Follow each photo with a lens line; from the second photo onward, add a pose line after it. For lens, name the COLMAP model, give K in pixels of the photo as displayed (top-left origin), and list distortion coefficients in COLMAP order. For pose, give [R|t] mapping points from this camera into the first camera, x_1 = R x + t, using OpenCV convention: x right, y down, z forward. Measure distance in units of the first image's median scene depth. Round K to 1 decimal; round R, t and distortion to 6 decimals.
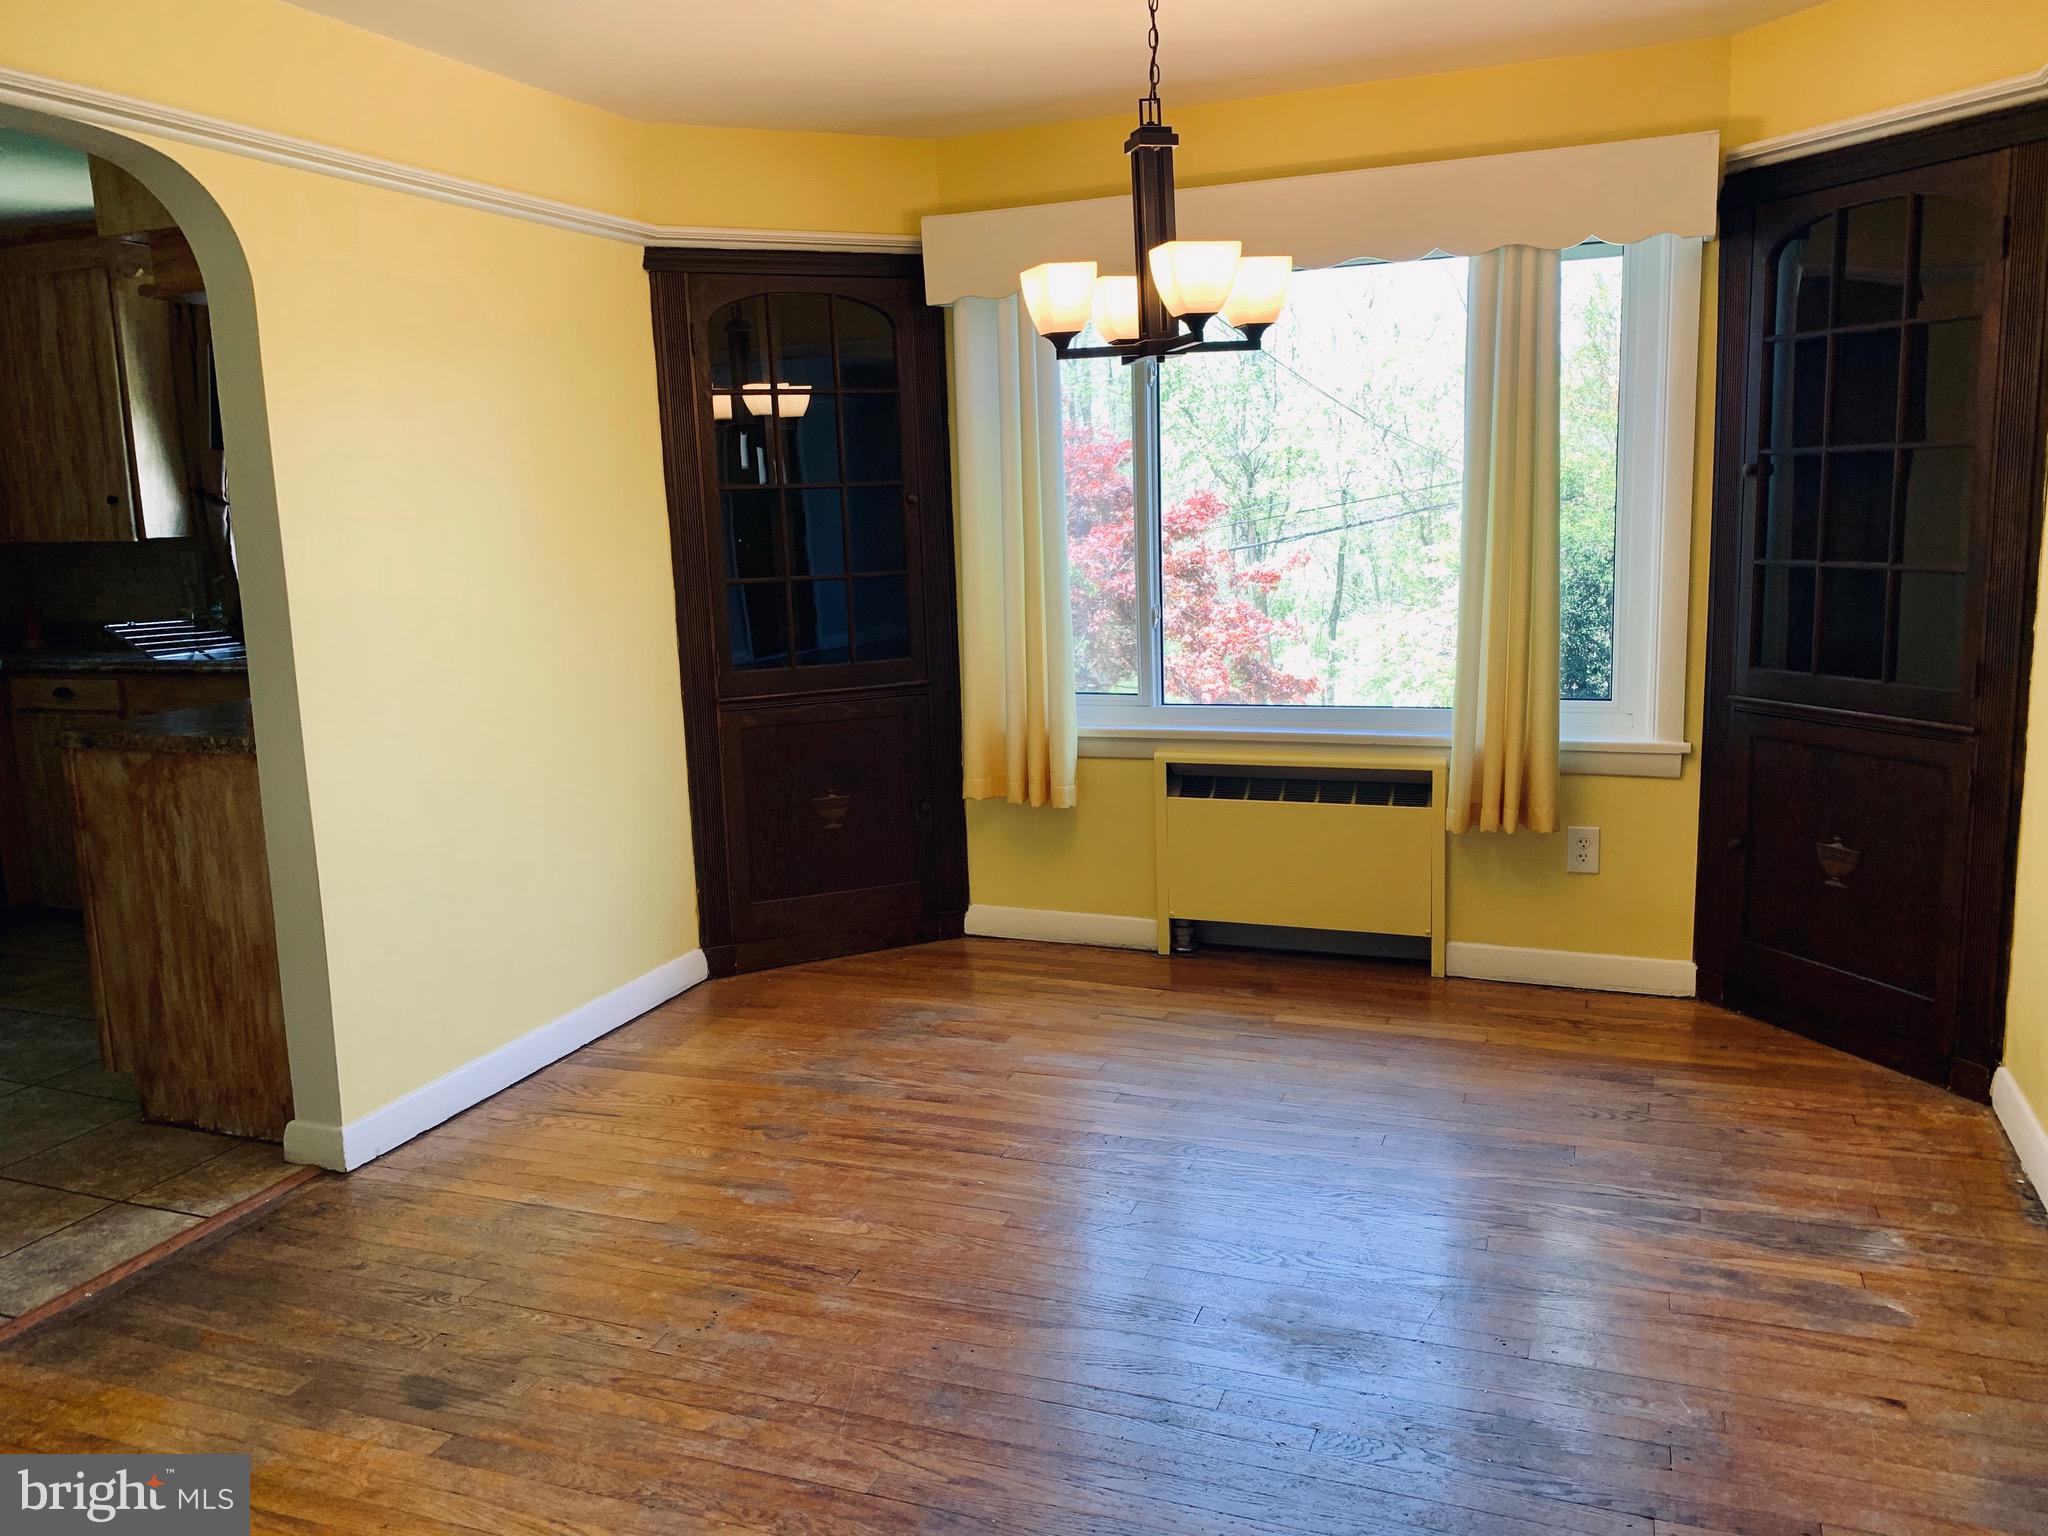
lens RADIAL K [[1582.3, 0, 1032.1], [0, 1582.3, 772.7], [0, 0, 1]] dist [0.050570, -0.072410]
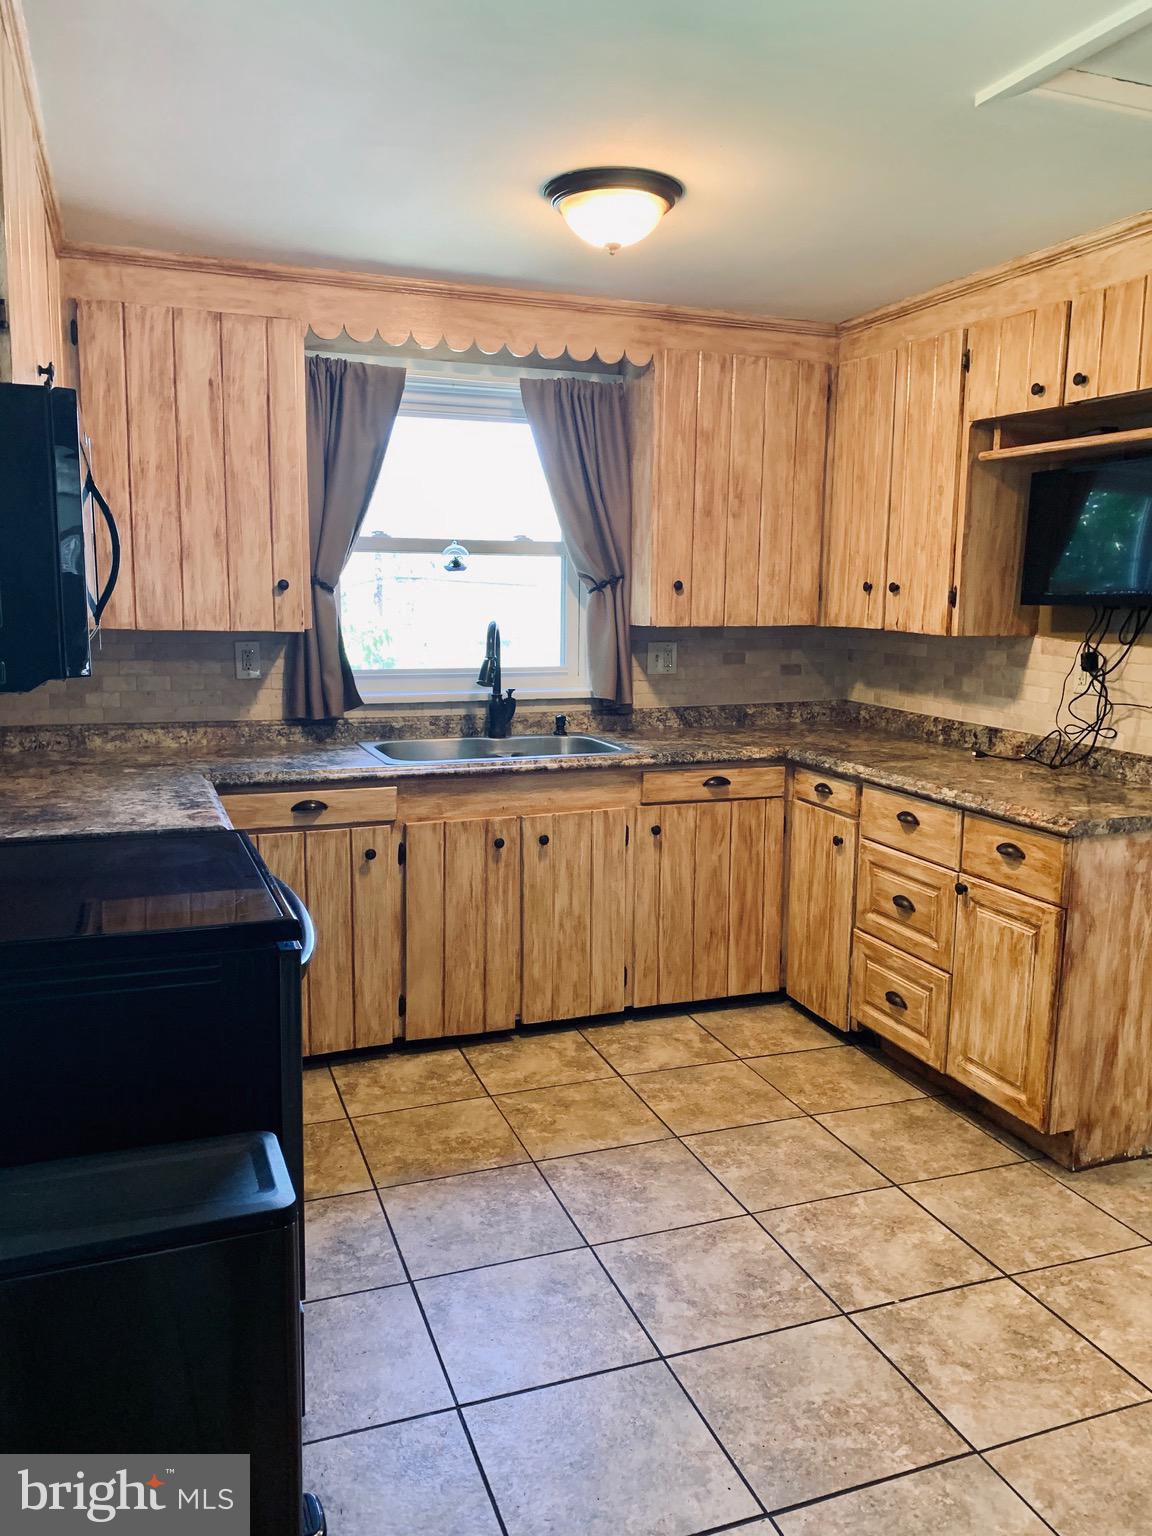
lens RADIAL K [[1186.7, 0, 580.7], [0, 1186.7, 782.0], [0, 0, 1]] dist [0.050570, -0.072410]
pose [[0.739435, -0.073962, 0.669153, -1.035720], [0.083890, 0.996323, 0.017423, -0.069593], [-0.667981, 0.043252, 0.742920, 0.468592]]
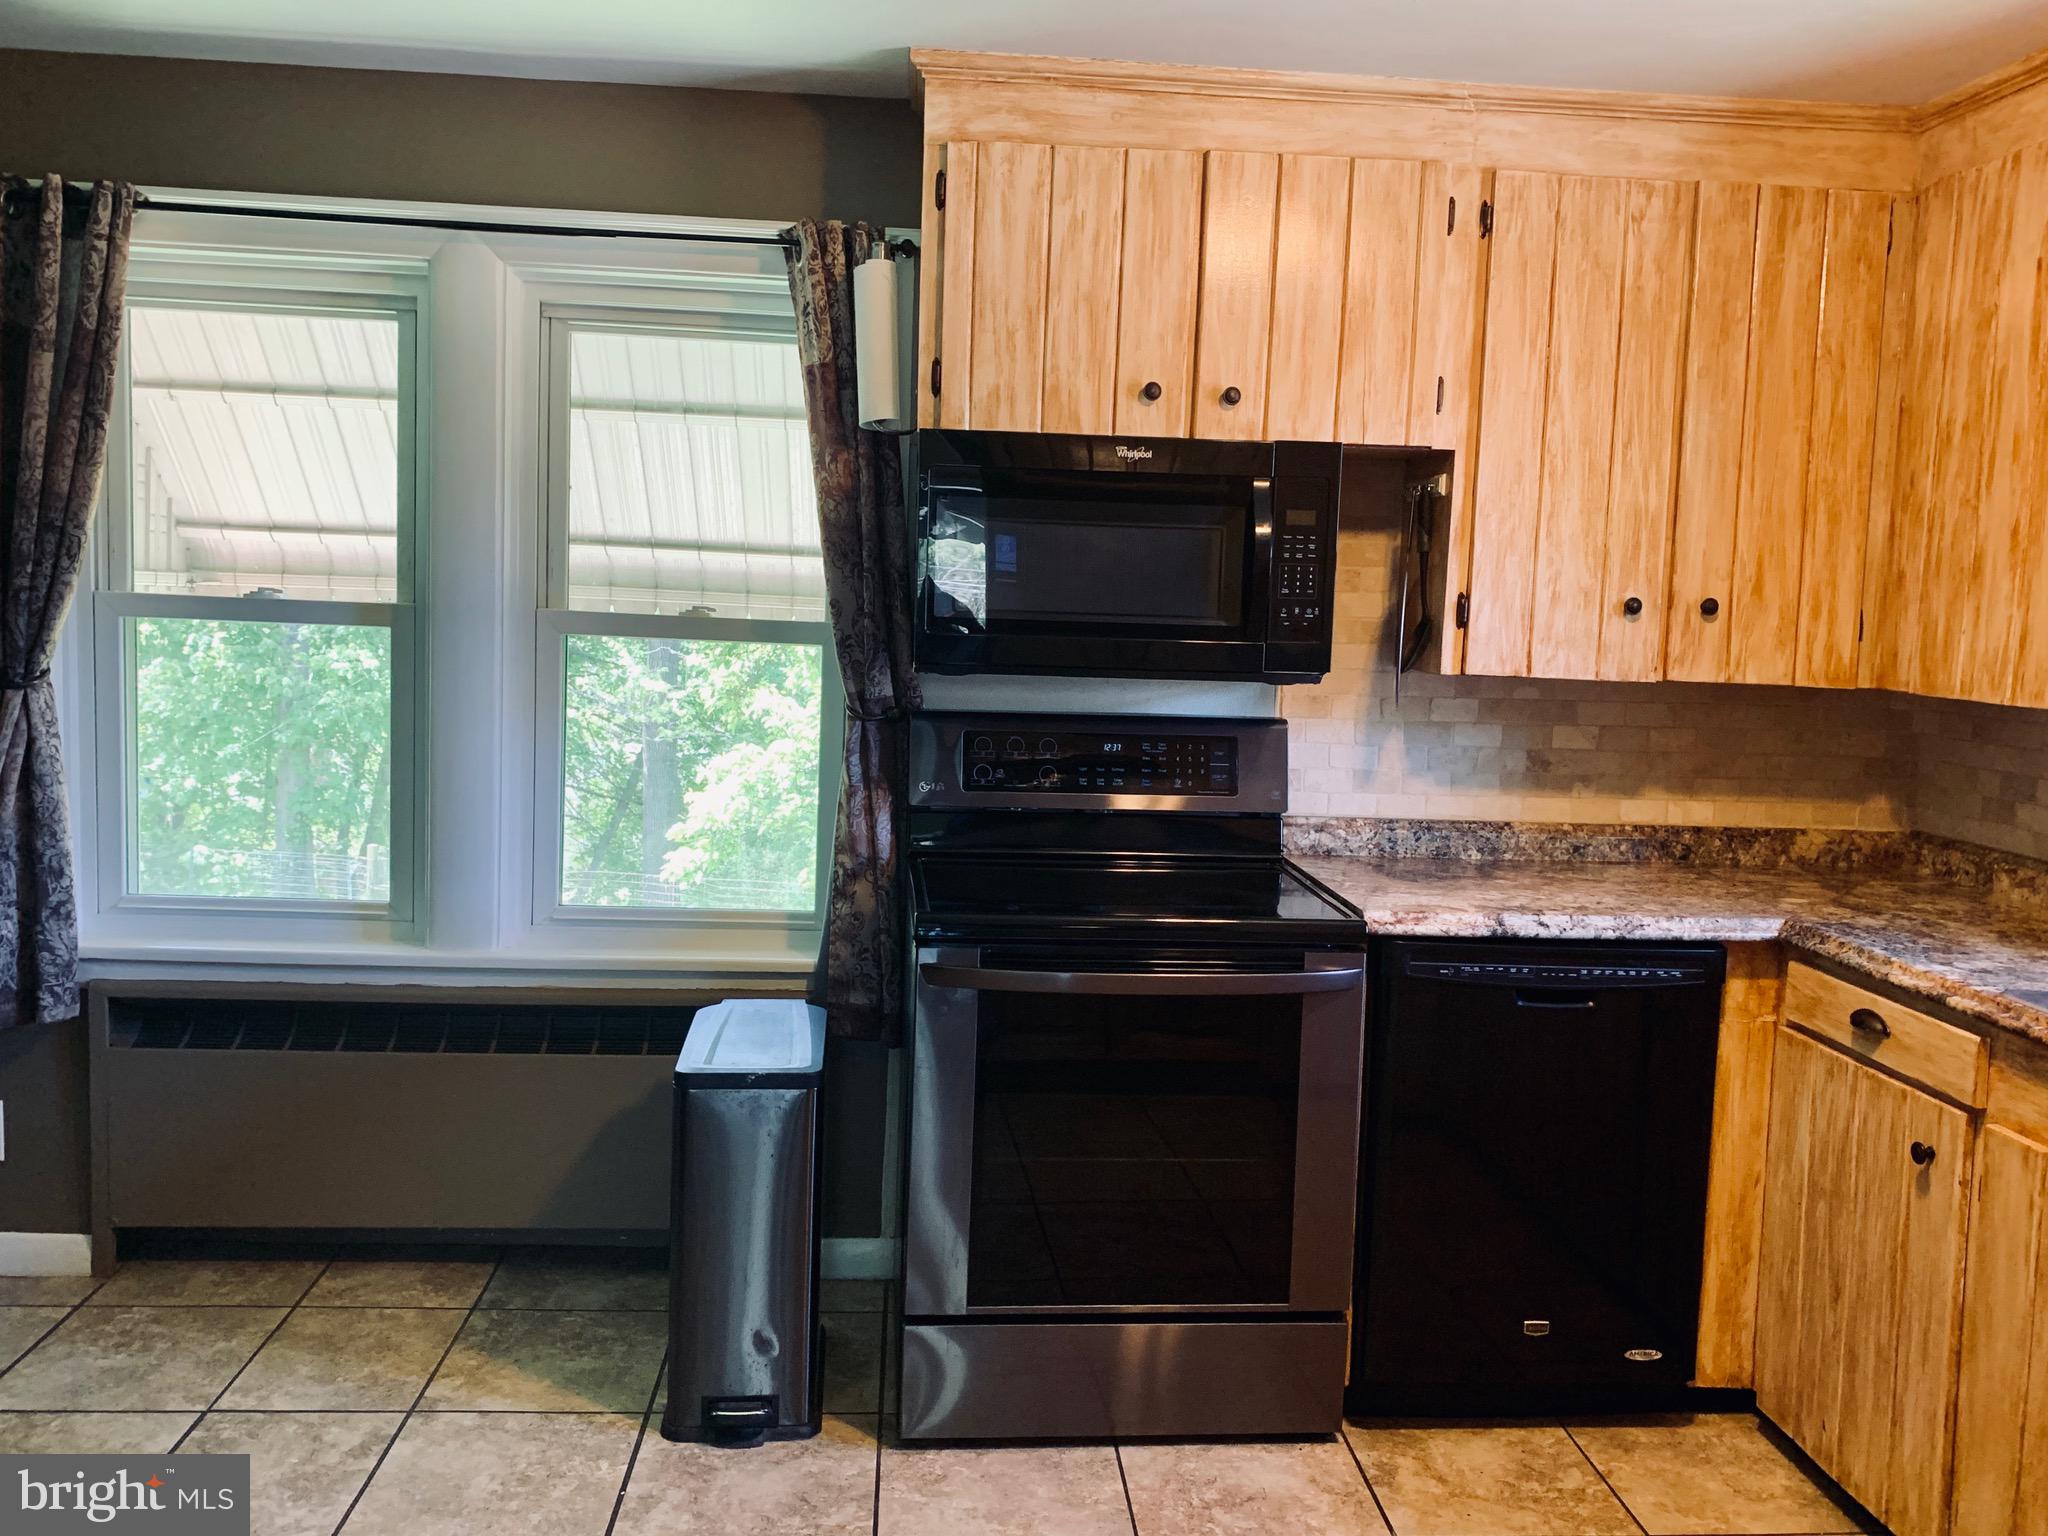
lens RADIAL K [[1582.3, 0, 1004.0], [0, 1582.3, 771.6], [0, 0, 1]] dist [0.050570, -0.072410]
pose [[0.417508, 0.136958, -0.898292, -0.338950], [-0.198427, 0.978459, 0.056956, -0.109527], [0.886743, 0.154466, 0.435691, 0.626057]]
